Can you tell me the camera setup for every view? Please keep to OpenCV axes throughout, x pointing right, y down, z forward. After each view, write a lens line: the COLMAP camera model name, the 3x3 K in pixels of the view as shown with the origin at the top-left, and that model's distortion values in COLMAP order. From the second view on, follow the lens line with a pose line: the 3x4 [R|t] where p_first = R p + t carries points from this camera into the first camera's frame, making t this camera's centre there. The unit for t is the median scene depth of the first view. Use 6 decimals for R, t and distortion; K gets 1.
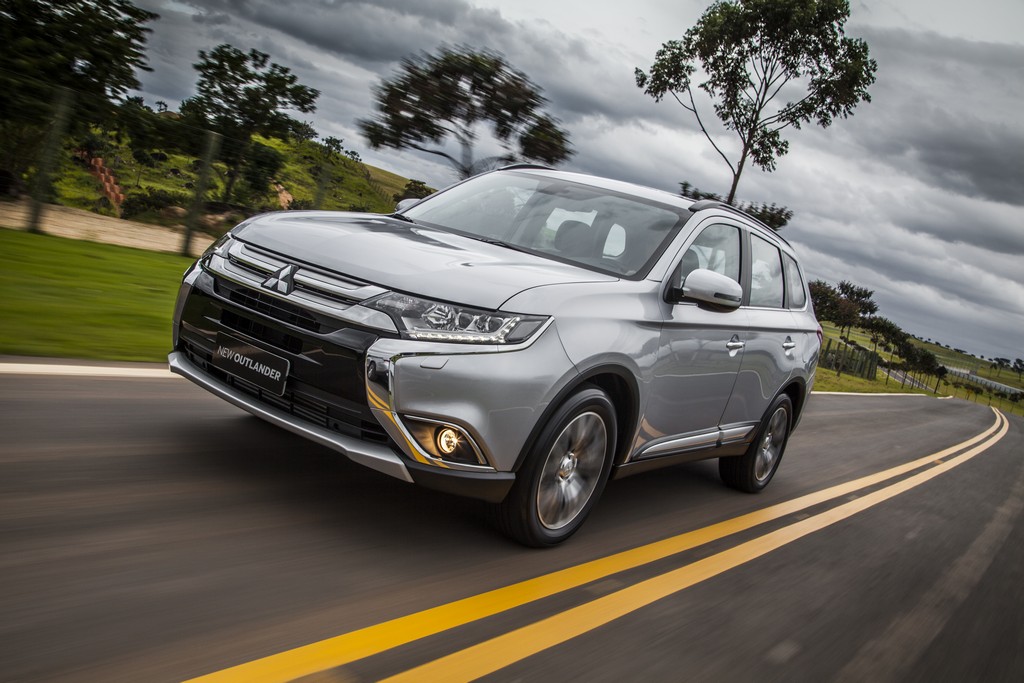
lens RADIAL K [[893.6, 0, 507.7], [0, 893.6, 323.3], [0, 0, 1]] dist [-0.008818, 0.103701]
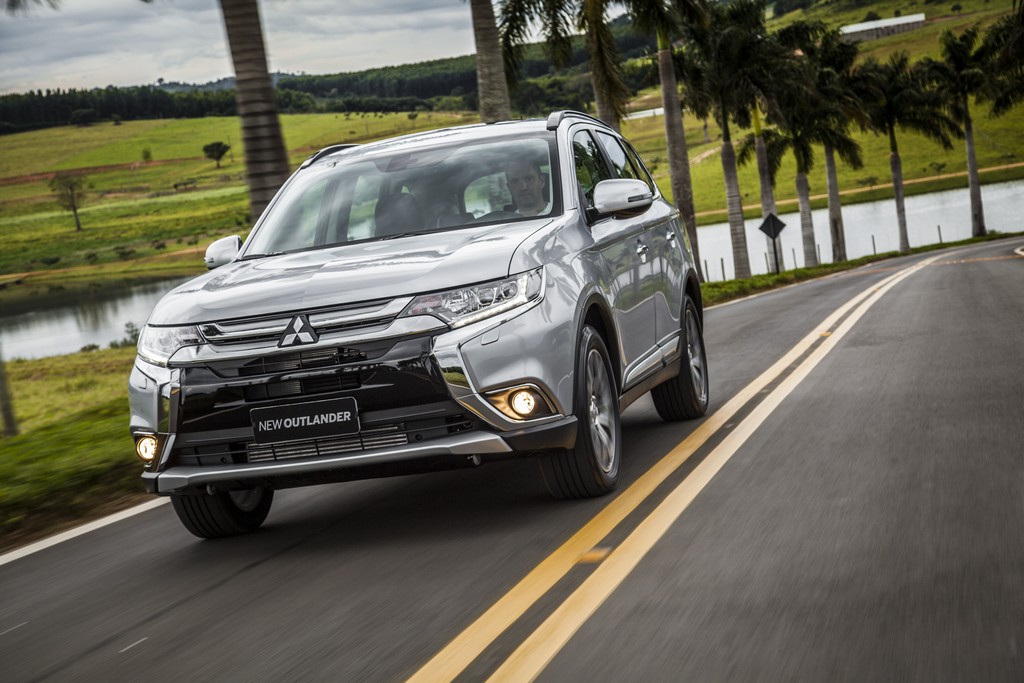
lens RADIAL K [[1908.3, 0, 512.0], [0, 1908.3, 341.5], [0, 0, 1]] dist [0.197476, 0.061834]
pose [[0.861271, -0.386322, 0.330102, -0.769134], [0.395172, 0.917608, 0.042842, -0.037741], [-0.319455, 0.093548, 0.942973, -1.109225]]
